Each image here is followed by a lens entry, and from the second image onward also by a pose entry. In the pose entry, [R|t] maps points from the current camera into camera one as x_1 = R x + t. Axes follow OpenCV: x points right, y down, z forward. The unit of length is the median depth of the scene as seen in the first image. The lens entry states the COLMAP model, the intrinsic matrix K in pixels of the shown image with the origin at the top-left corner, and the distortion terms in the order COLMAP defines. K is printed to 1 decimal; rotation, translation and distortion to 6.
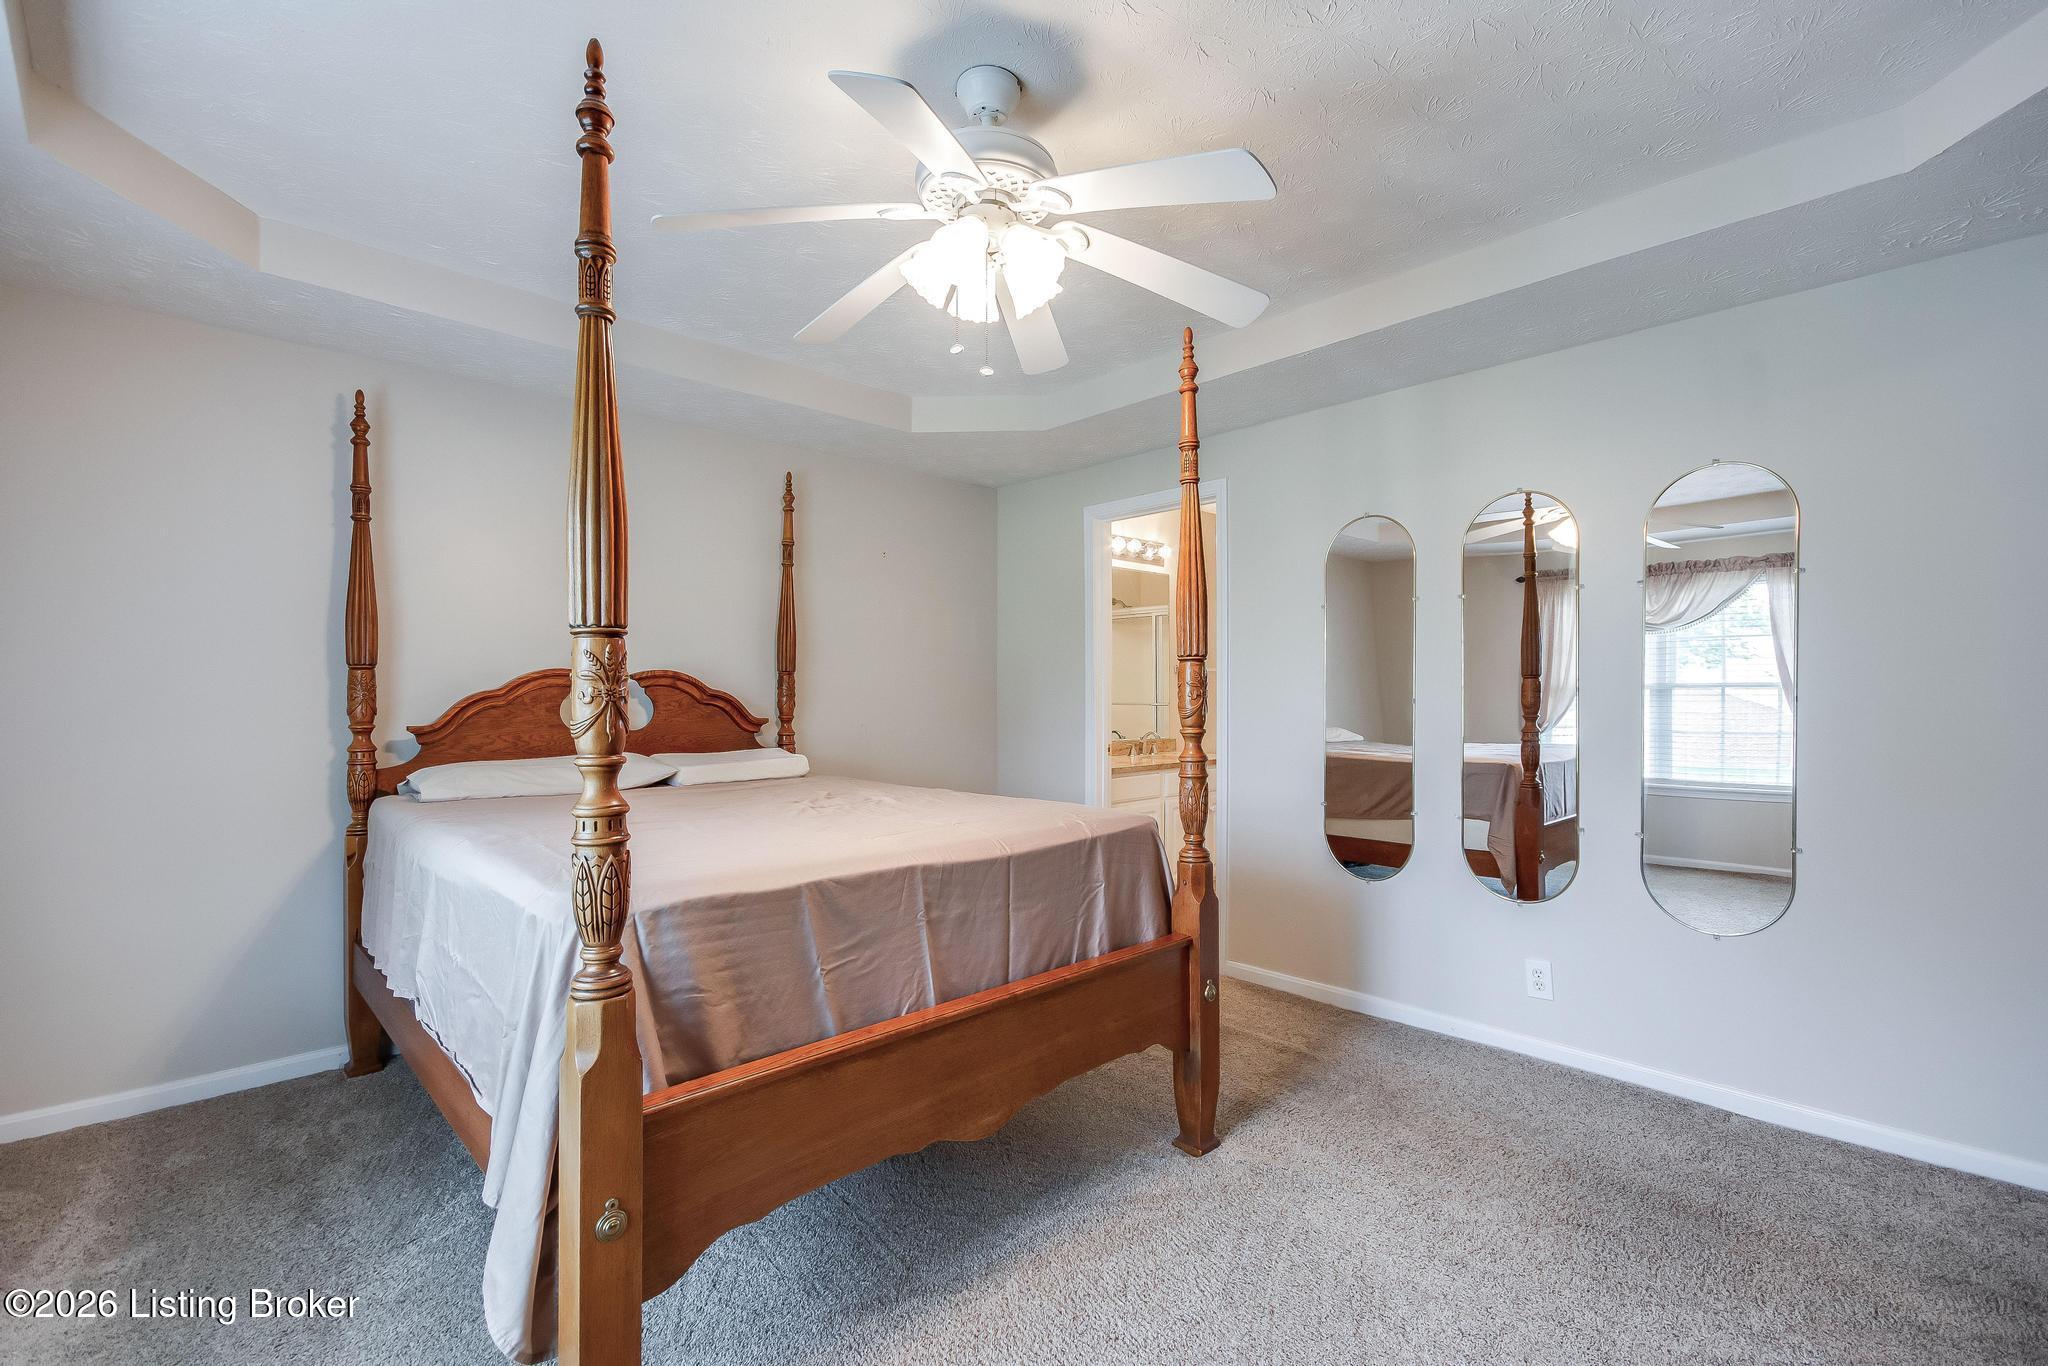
lens RADIAL K [[904.7, 0, 1036.9], [0, 904.7, 691.4], [0, 0, 1]] dist [0.013514, -0.000573]
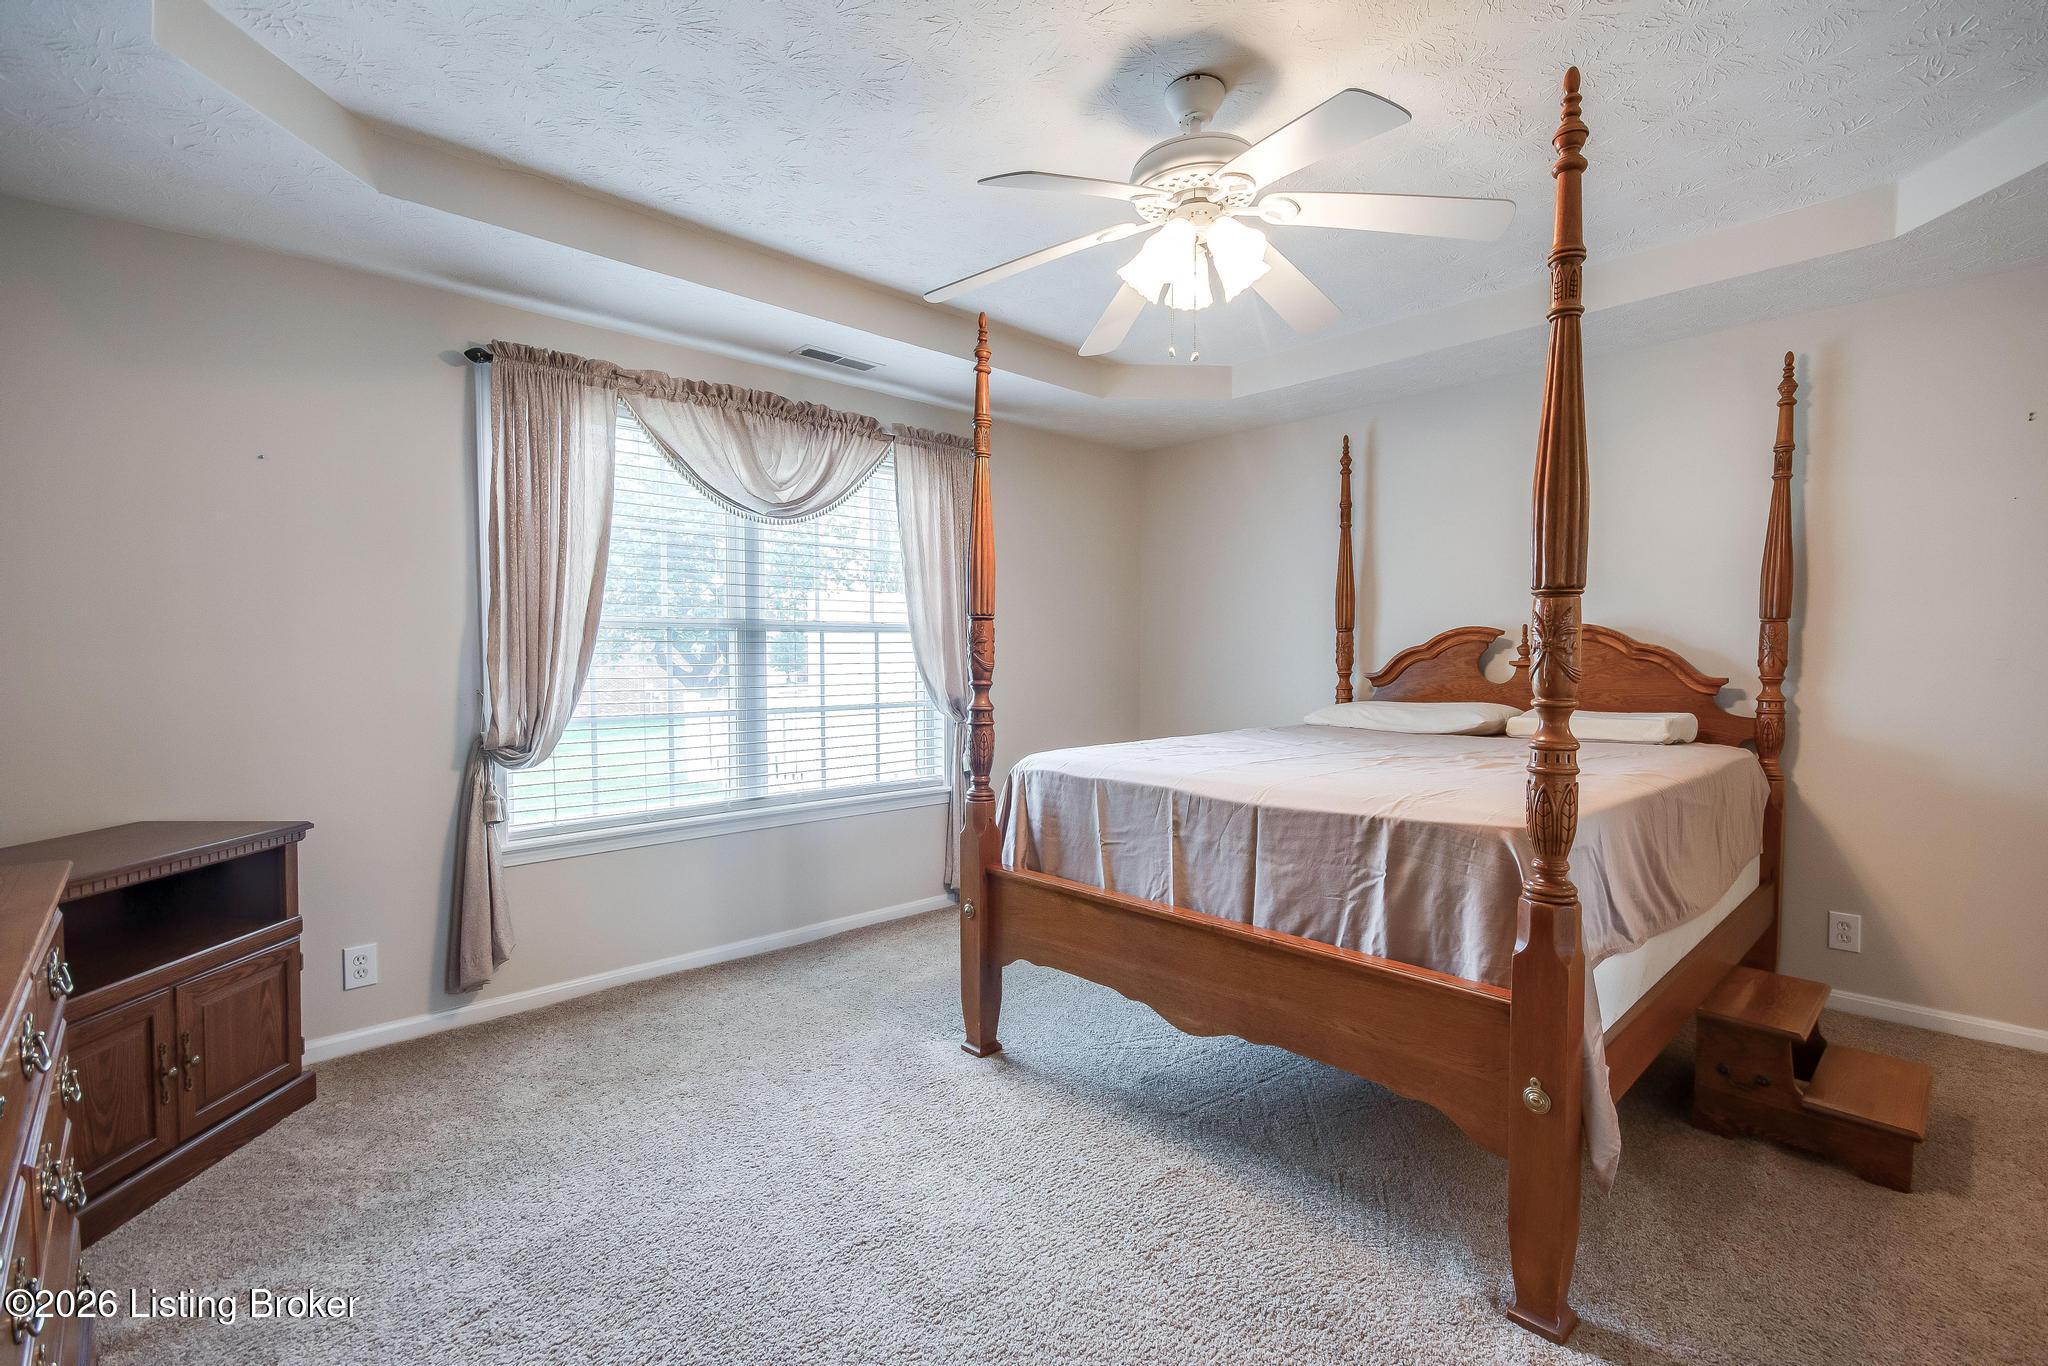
lens RADIAL K [[909.9, 0, 1021.7], [0, 909.9, 688.8], [0, 0, 1]] dist [0.000354, -0.006934]
pose [[-0.017974, 0.038373, -0.999102, 0.914049], [0.005777, 0.999251, 0.038275, 0.008296], [0.999822, -0.005084, -0.018183, 0.687526]]
